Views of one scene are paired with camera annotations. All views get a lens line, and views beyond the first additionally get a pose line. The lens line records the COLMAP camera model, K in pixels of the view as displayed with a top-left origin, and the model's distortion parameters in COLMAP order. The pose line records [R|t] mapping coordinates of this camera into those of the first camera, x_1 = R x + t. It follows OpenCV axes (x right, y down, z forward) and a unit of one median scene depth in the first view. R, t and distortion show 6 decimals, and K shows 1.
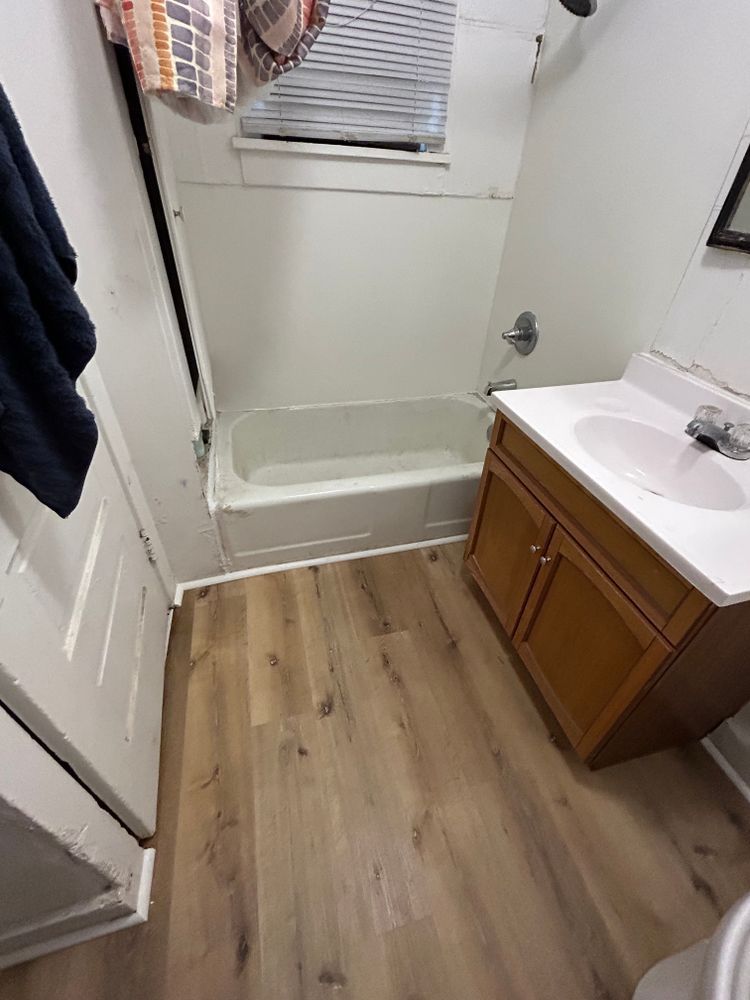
lens RADIAL K [[429.9, 0, 376.6], [0, 429.9, 503.3], [0, 0, 1]] dist [-0.001086, 0.001822]
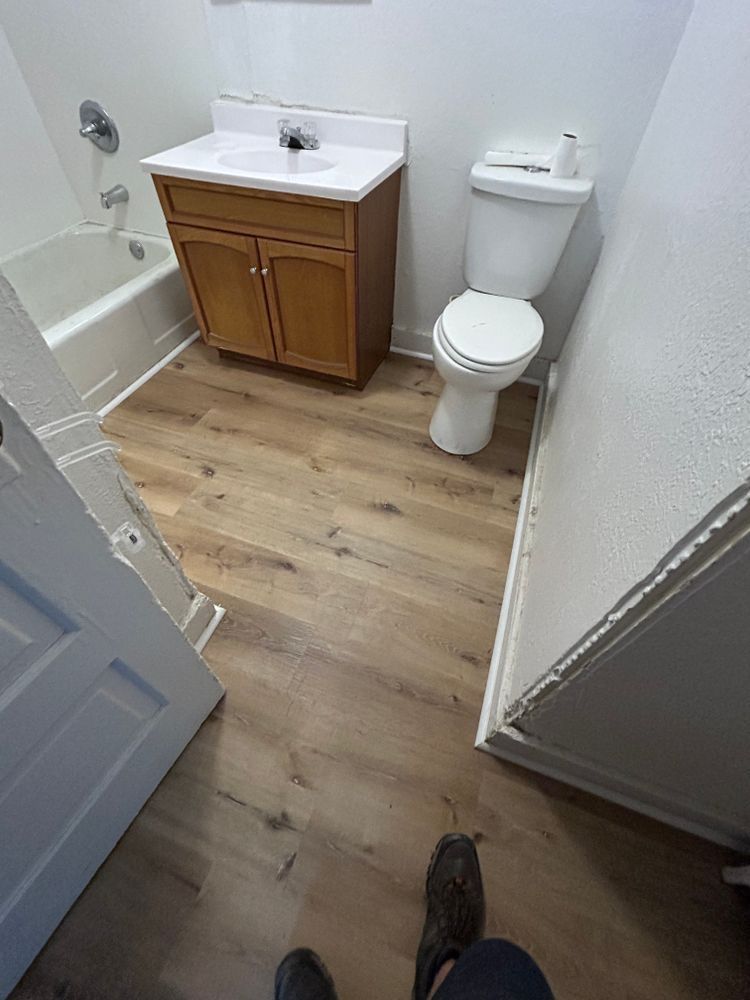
lens RADIAL K [[429.9, 0, 374.0], [0, 429.9, 499.4], [0, 0, 1]] dist [-0.001086, 0.001822]
pose [[0.576620, -0.645923, 0.500294, -0.527092], [0.502094, 0.763220, 0.406689, 0.276960], [-0.644524, 0.016690, 0.764402, -0.261774]]
